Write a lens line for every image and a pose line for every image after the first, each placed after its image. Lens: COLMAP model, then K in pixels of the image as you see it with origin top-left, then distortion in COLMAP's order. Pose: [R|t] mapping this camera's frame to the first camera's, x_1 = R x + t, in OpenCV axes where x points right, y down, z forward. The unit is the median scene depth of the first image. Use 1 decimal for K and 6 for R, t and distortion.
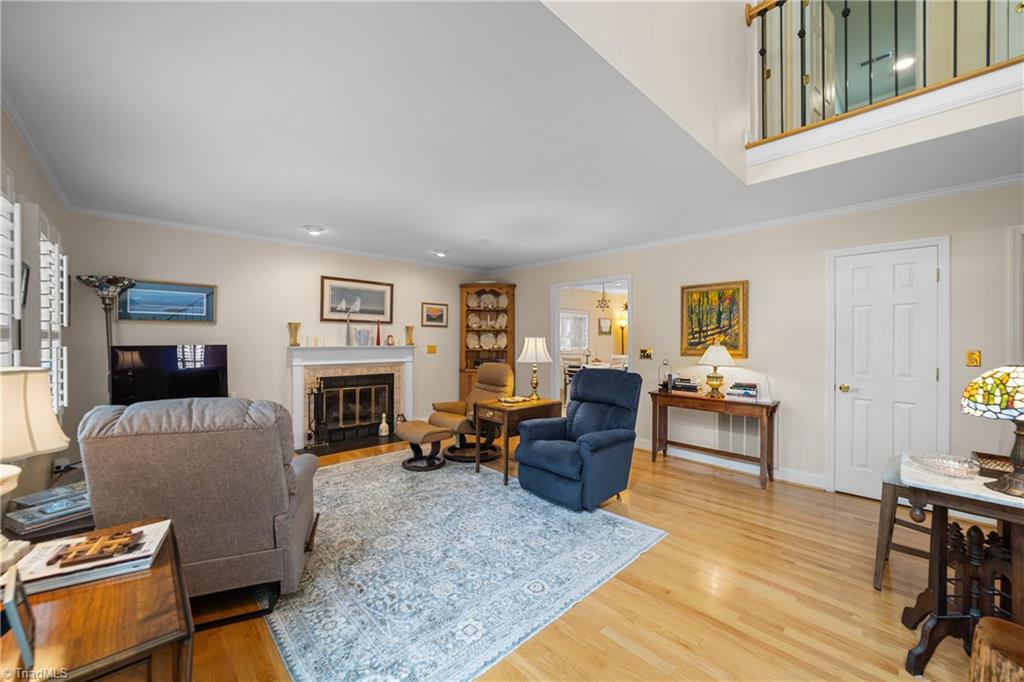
lens RADIAL K [[392.8, 0, 510.5], [0, 392.8, 340.8], [0, 0, 1]] dist [-0.003822, -0.000037]
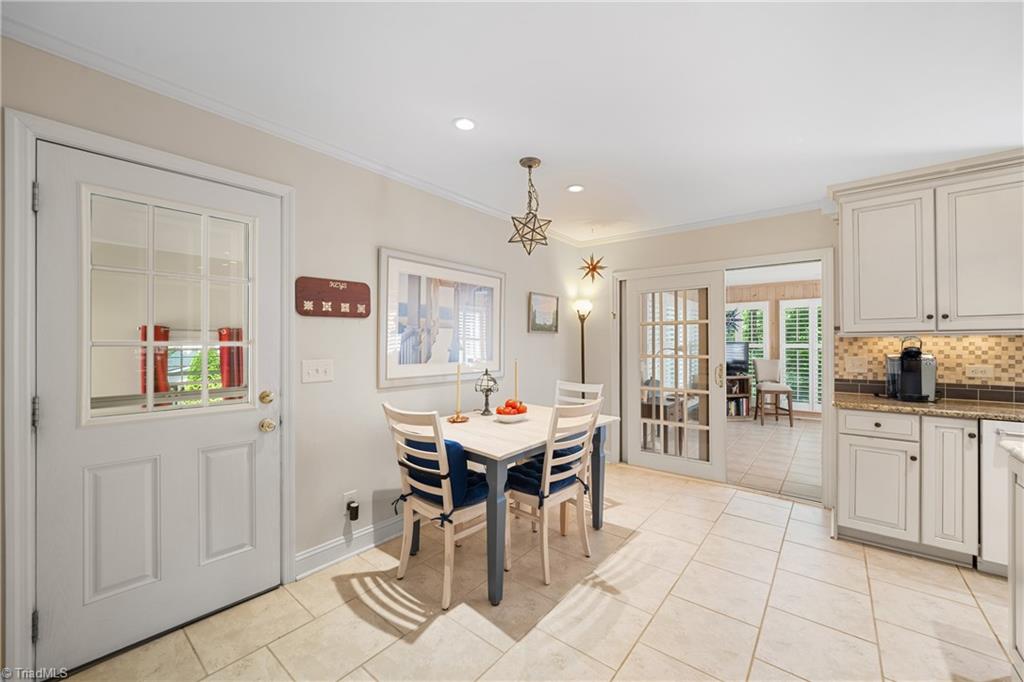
lens RADIAL K [[392.8, 0, 513.9], [0, 392.8, 343.0], [0, 0, 1]] dist [-0.003822, -0.000037]
pose [[0.991706, -0.000022, 0.128528, 0.156217], [0.000367, 0.999996, -0.002660, -0.002557], [-0.128527, 0.002685, 0.991702, 0.589598]]
